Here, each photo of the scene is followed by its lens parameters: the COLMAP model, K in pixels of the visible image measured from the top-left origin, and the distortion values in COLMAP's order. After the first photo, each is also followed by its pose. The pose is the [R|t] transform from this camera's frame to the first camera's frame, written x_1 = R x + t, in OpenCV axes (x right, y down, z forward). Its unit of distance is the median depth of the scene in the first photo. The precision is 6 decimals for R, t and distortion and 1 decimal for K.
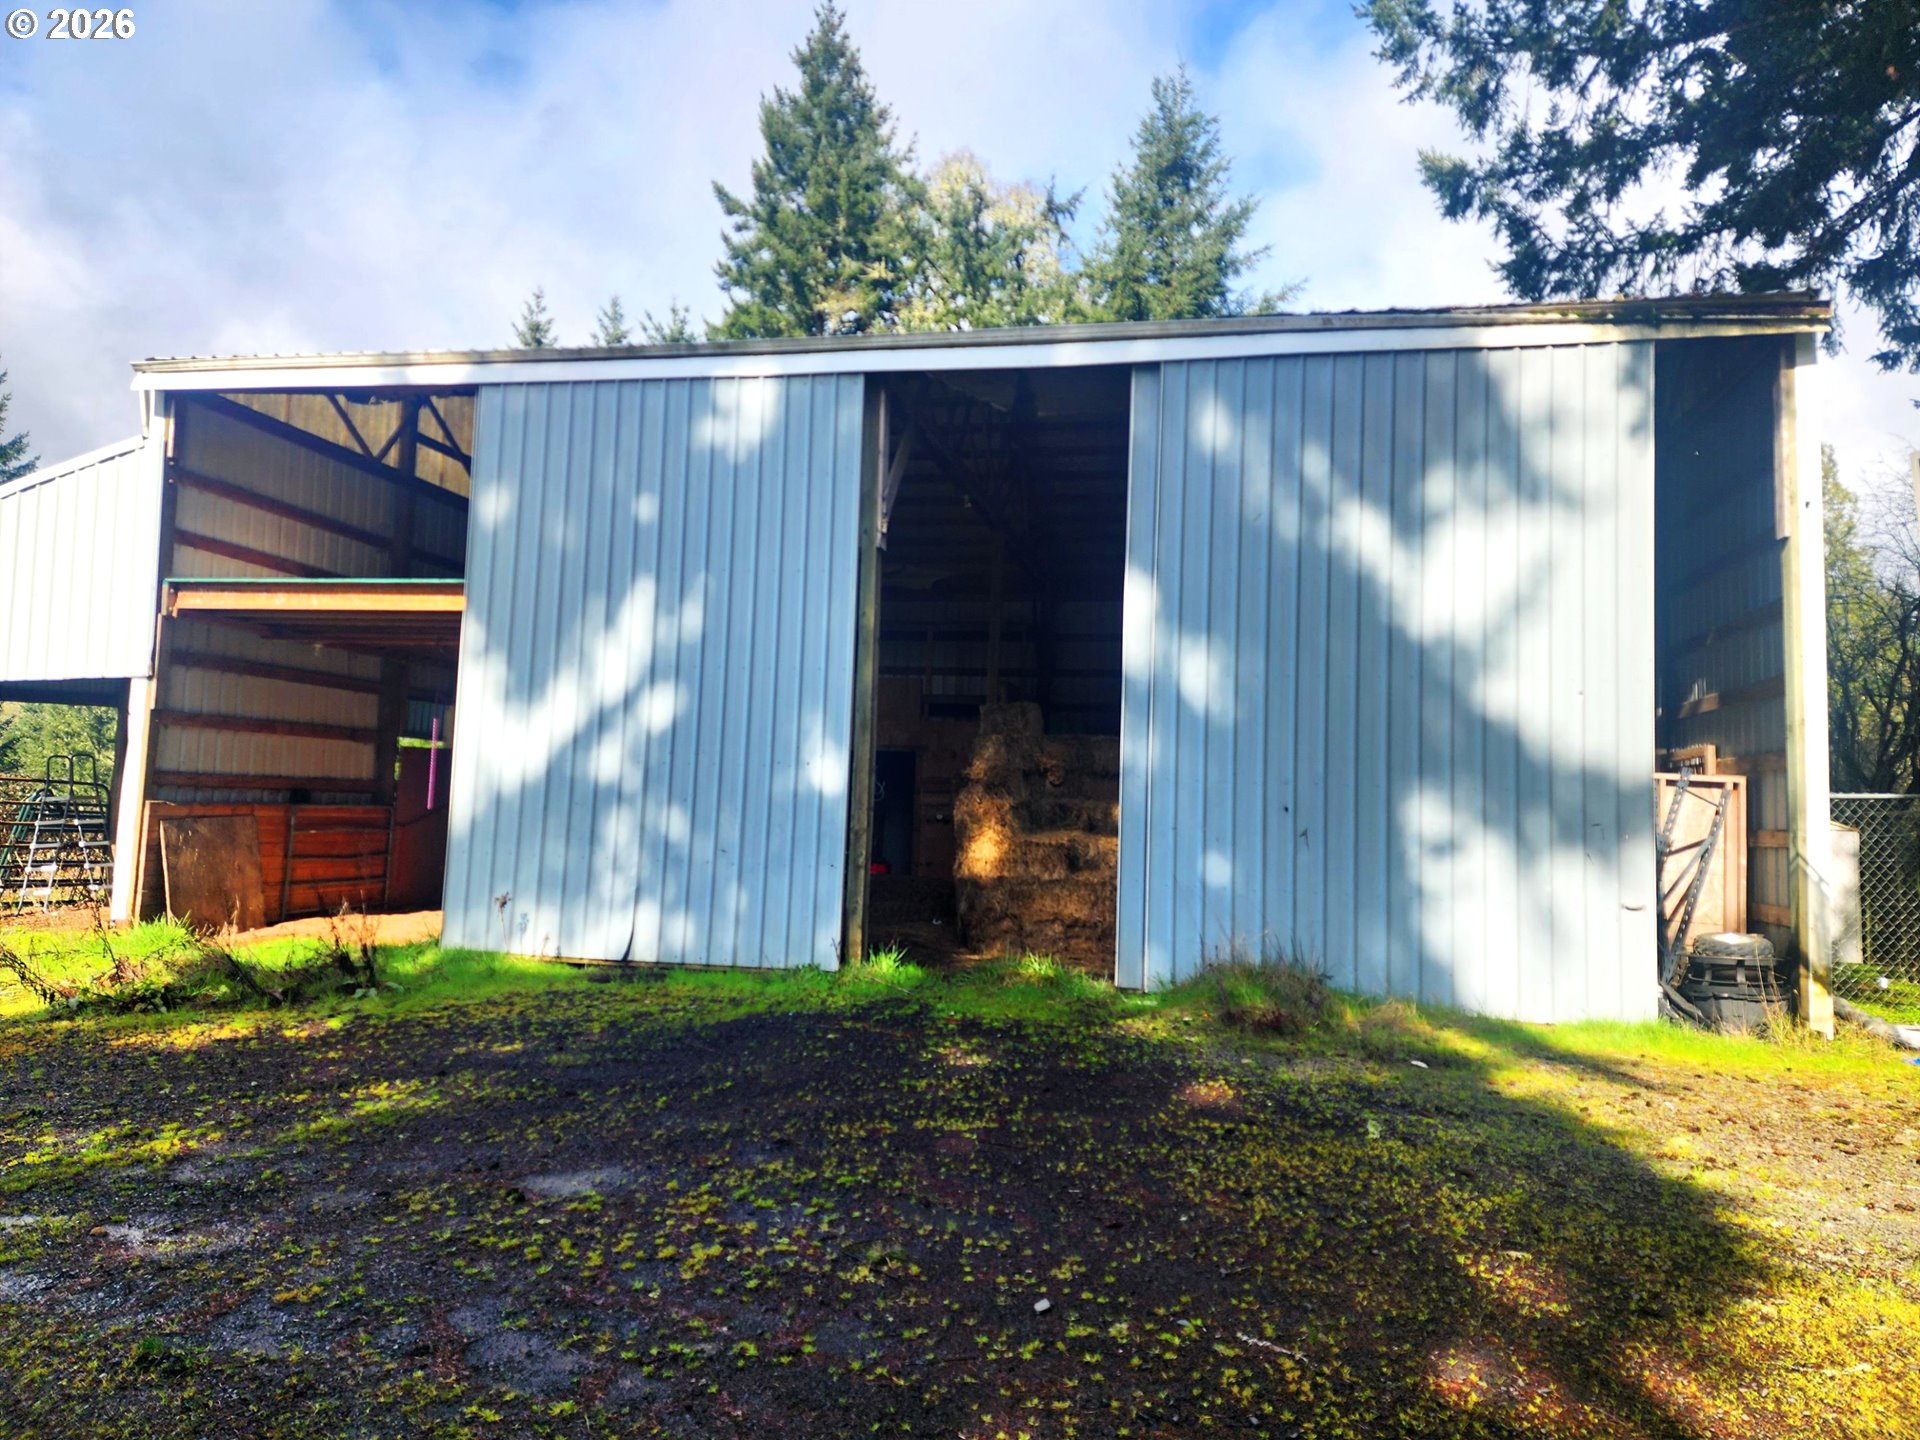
lens RADIAL K [[1148.4, 0, 933.3], [0, 1148.4, 721.5], [0, 0, 1]] dist [0.061100, -0.000601]
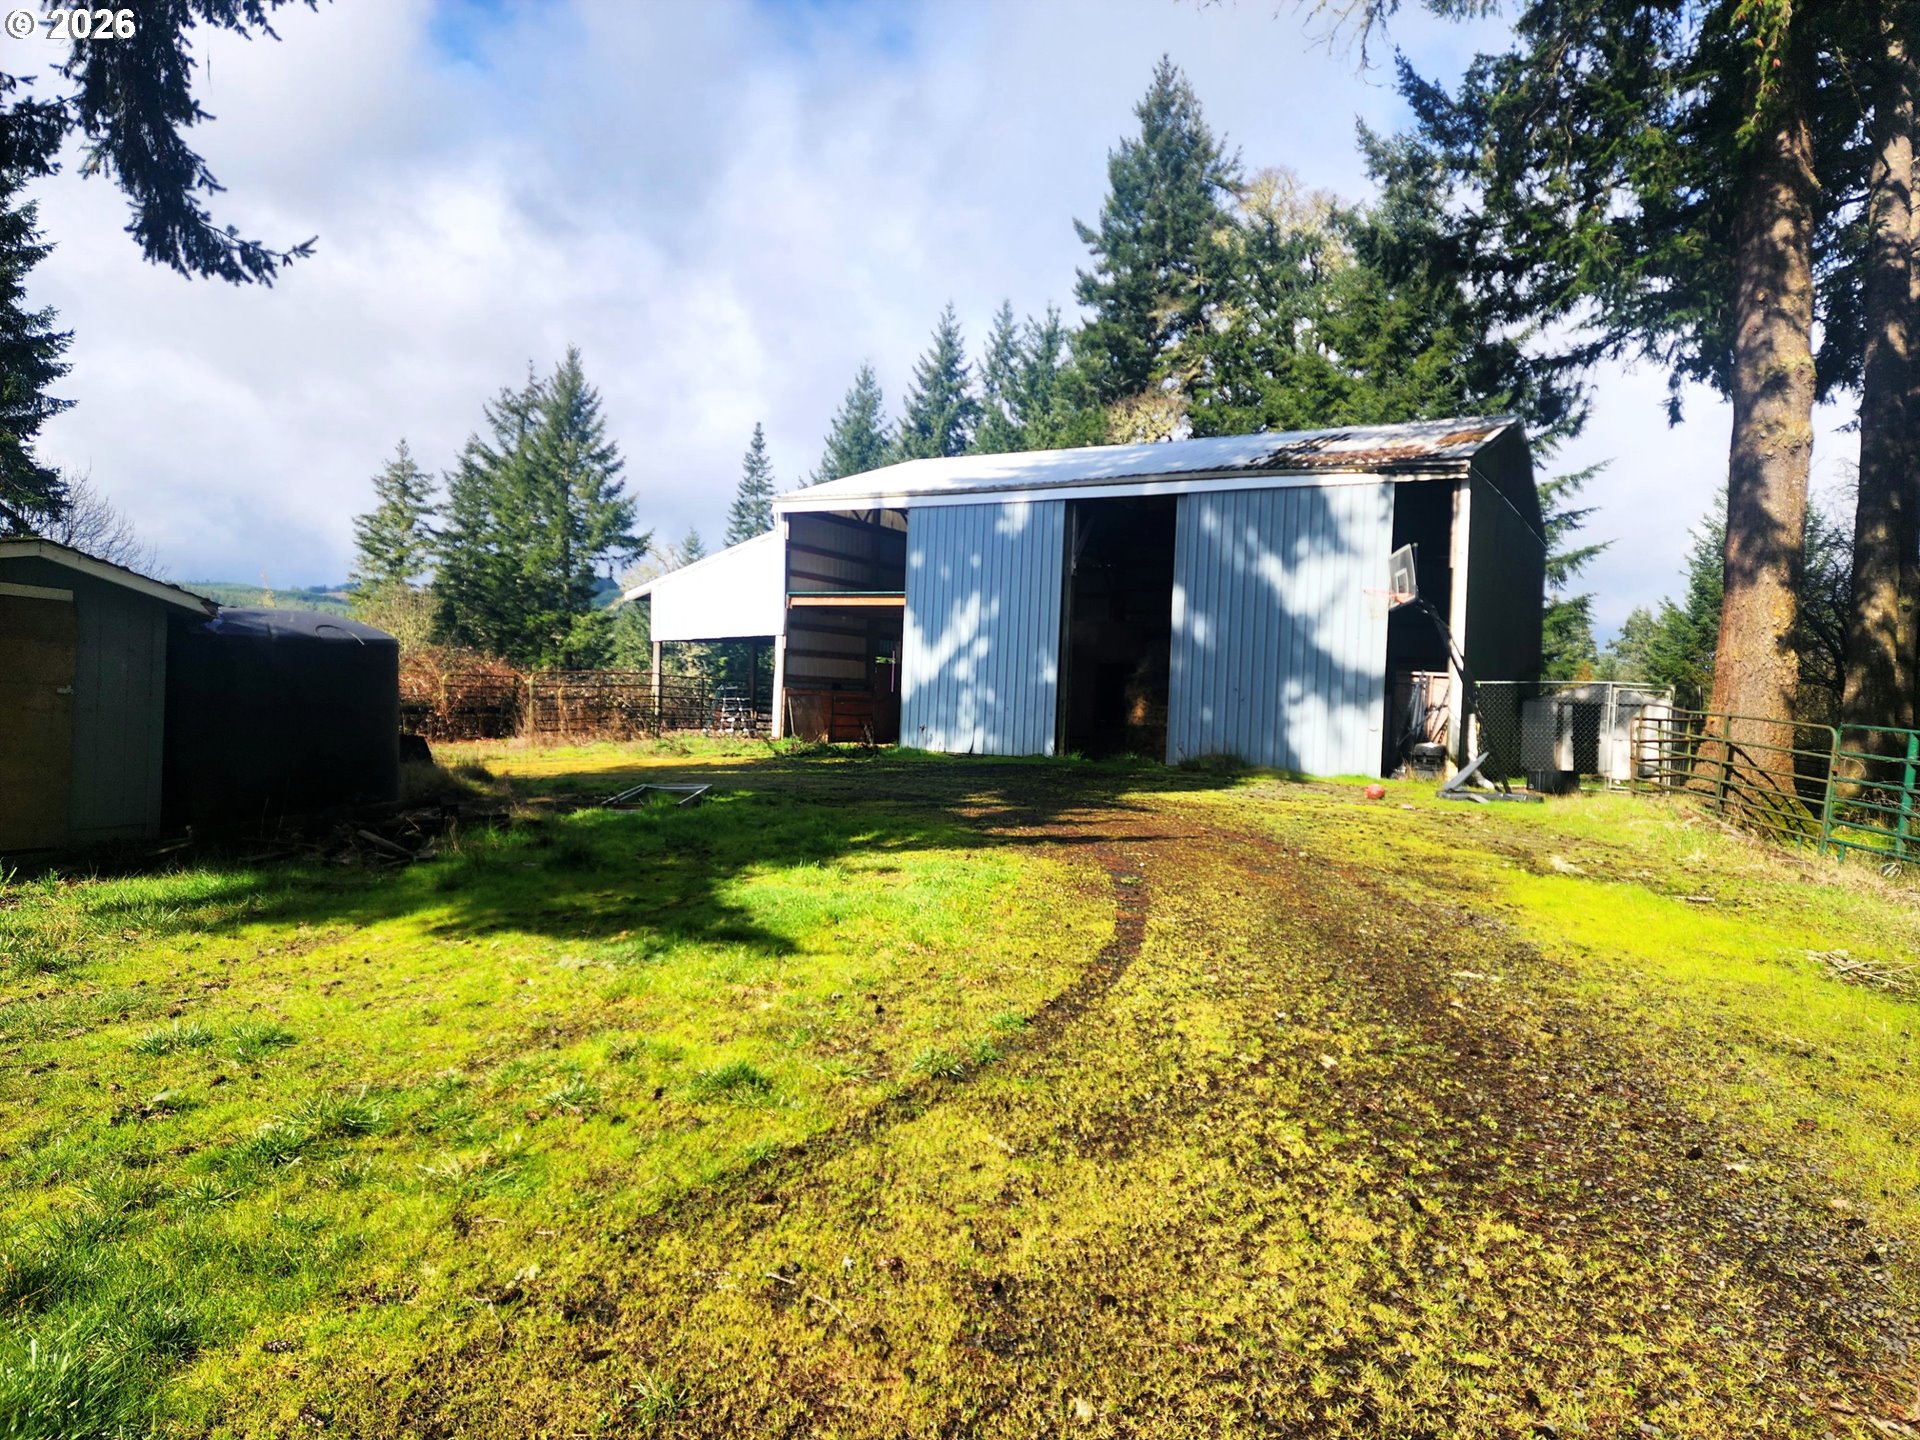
lens RADIAL K [[1148.4, 0, 933.3], [0, 1148.4, 721.5], [0, 0, 1]] dist [0.061100, -0.000601]
pose [[0.937742, 0.008626, -0.347224, 0.478425], [0.018925, 0.996937, 0.075879, -0.039547], [0.346815, -0.077726, 0.934707, -1.223286]]
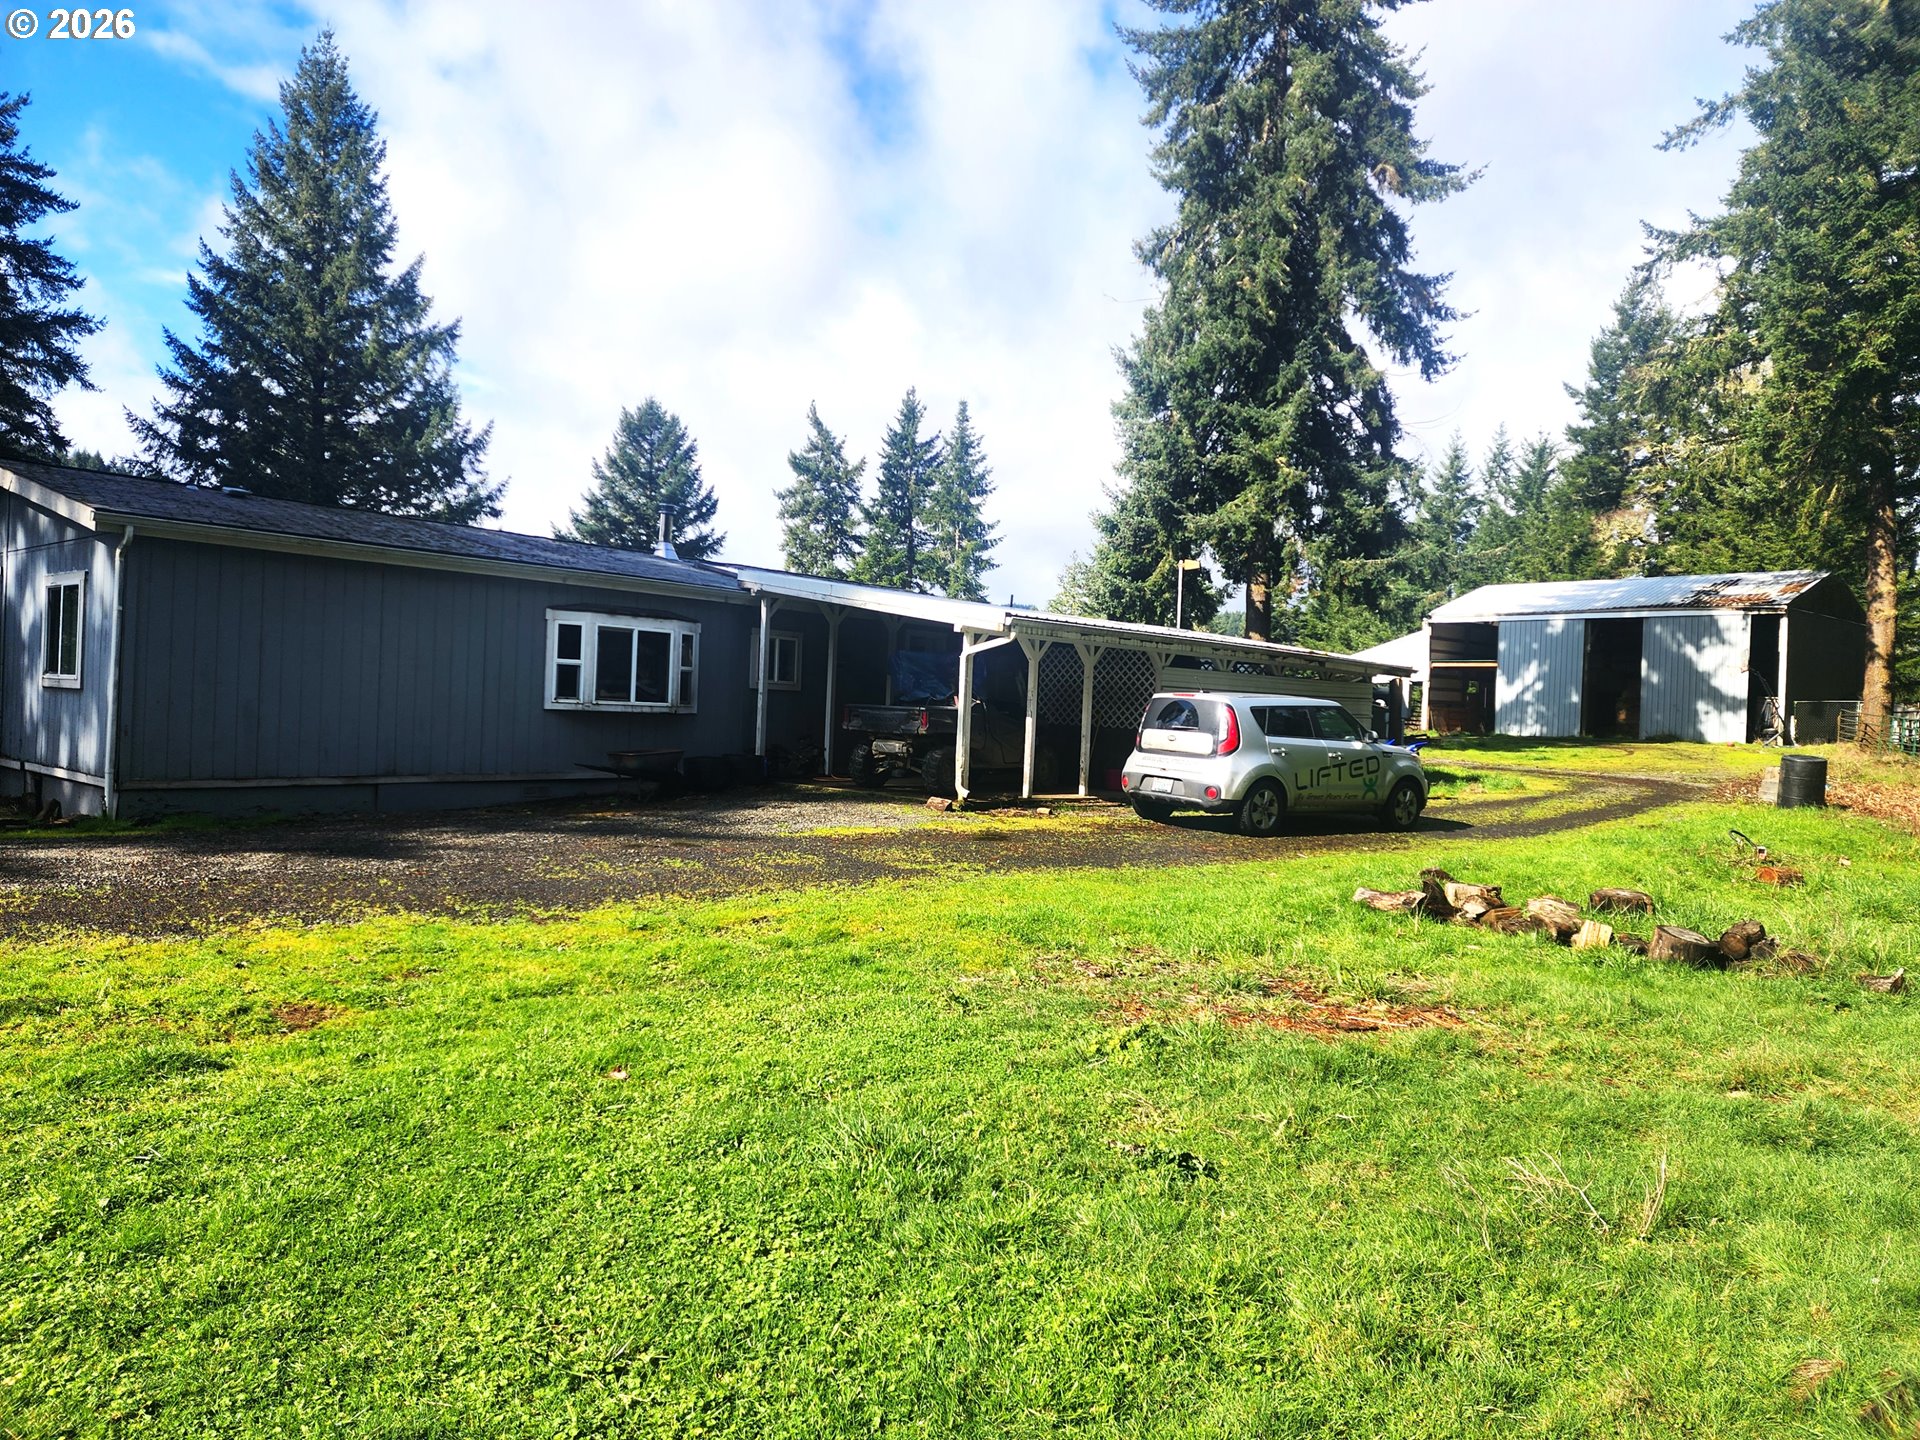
lens RADIAL K [[1222.5, 0, 960.0], [0, 1222.5, 720.0], [0, 0, 1]] dist [0.049107, -0.000510]
pose [[0.791362, -0.000887, -0.611347, 1.046151], [0.035343, 0.998393, 0.044301, -0.188979], [0.610325, -0.056665, 0.790122, -4.748939]]
